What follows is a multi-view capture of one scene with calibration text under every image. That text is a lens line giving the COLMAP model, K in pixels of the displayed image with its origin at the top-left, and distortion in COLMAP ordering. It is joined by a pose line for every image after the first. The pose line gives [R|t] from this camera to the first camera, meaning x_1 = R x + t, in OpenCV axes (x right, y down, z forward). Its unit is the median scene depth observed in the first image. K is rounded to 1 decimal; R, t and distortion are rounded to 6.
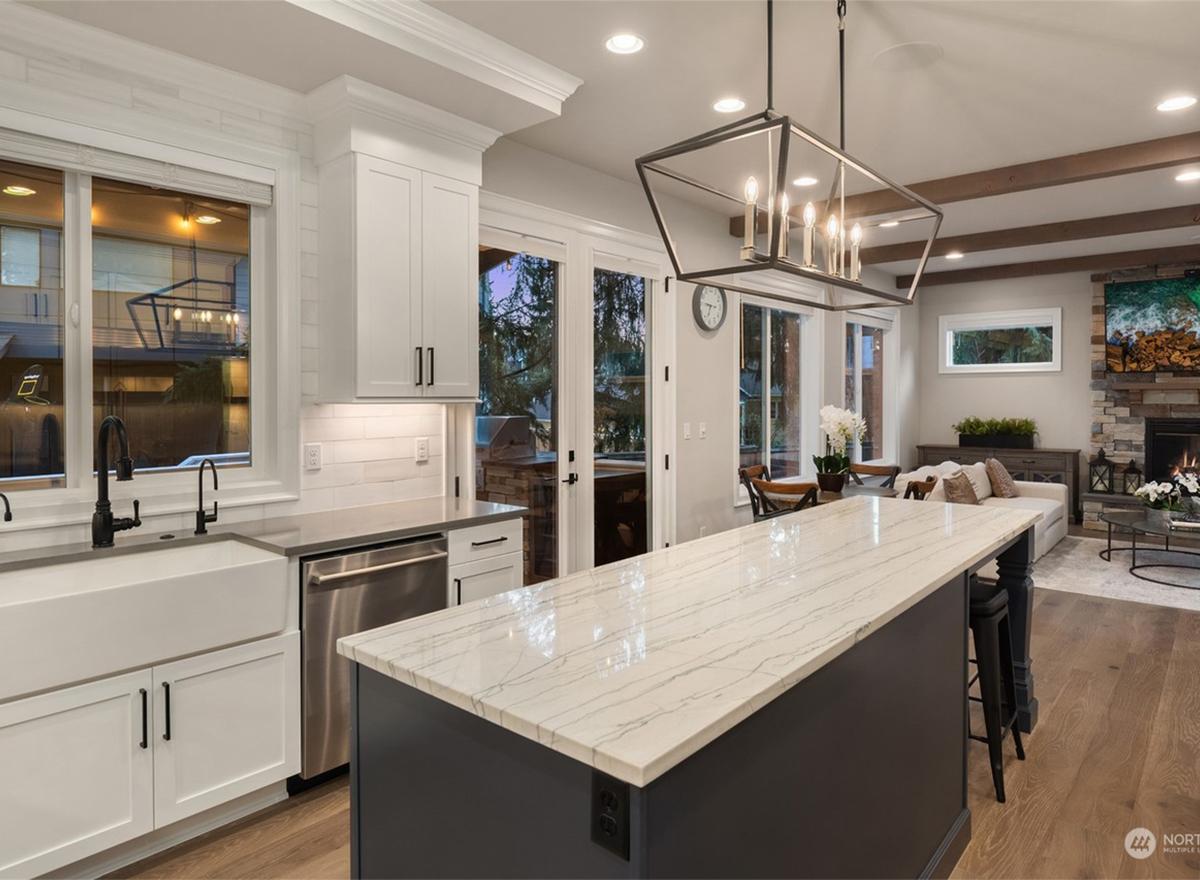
lens RADIAL K [[732.9, 0, 597.3], [0, 732.9, 405.7], [0, 0, 1]] dist [-0.008953, -0.004324]
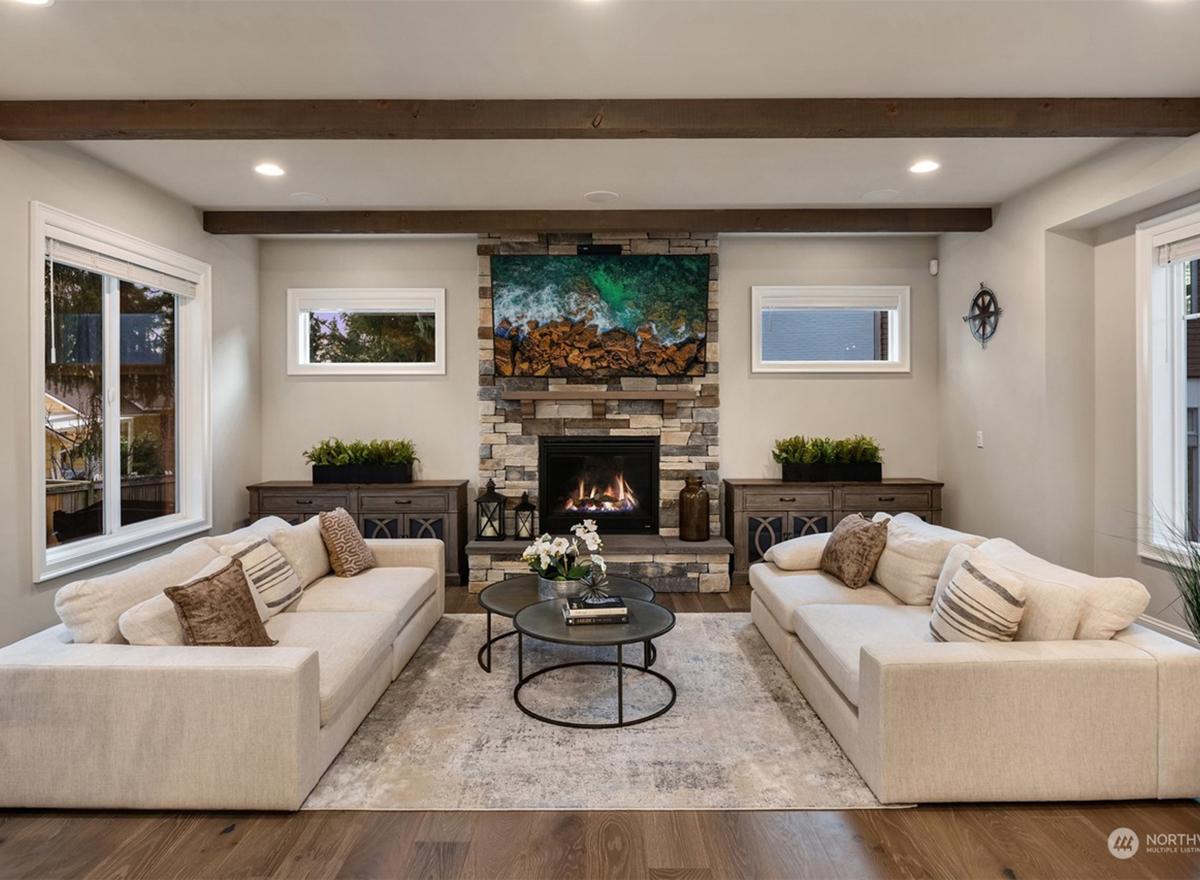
lens RADIAL K [[732.9, 0, 597.3], [0, 732.9, 405.7], [0, 0, 1]] dist [-0.008953, -0.004324]
pose [[0.755414, 0.004583, 0.655232, 0.287427], [0.008607, 0.999820, -0.016917, -0.002185], [-0.655192, 0.018419, 0.755238, 0.367745]]
